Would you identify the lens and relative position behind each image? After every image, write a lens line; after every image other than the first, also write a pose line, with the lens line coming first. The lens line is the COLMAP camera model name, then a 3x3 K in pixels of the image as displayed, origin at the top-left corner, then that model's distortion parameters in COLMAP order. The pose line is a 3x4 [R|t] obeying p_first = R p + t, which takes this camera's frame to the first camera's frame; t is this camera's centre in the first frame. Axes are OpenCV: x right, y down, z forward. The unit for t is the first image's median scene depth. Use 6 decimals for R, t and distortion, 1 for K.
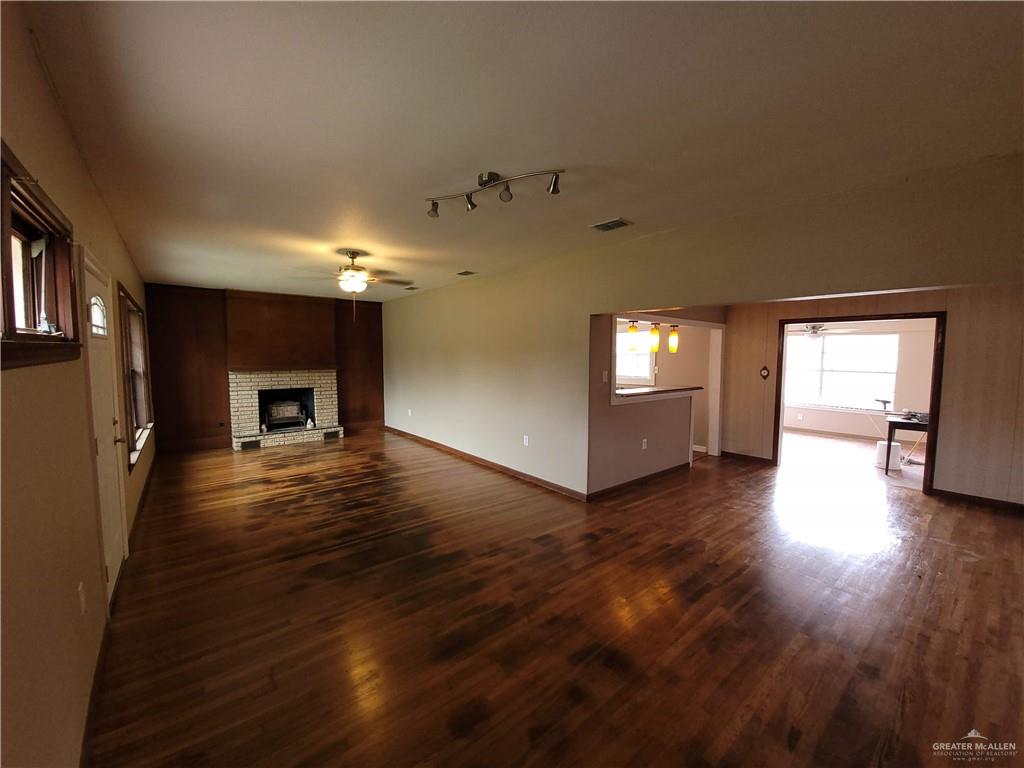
lens RADIAL K [[412.2, 0, 512.0], [0, 412.2, 384.0], [0, 0, 1]] dist [-0.001267, -0.000100]
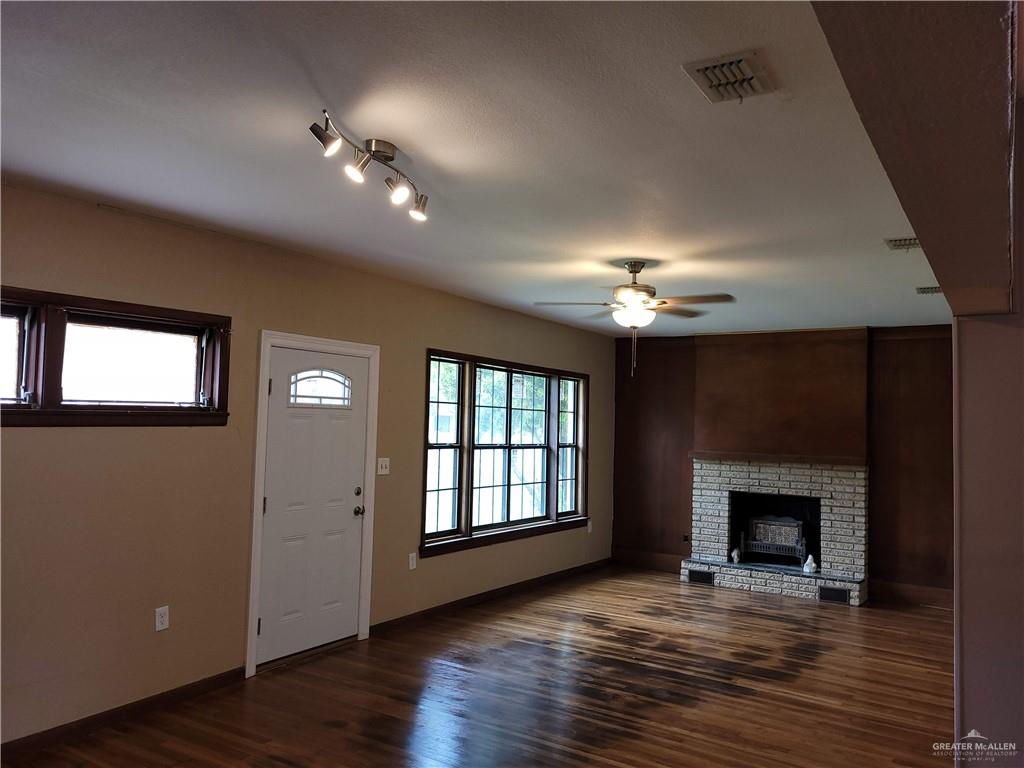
lens RADIAL K [[778.4, 0, 491.3], [0, 778.4, 384.4], [0, 0, 1]] dist [0.040335, -0.000825]
pose [[0.300655, -0.041937, -0.952811, 0.450531], [-0.094311, 0.992829, -0.073458, -0.027485], [0.949059, 0.111946, 0.294543, 0.342903]]
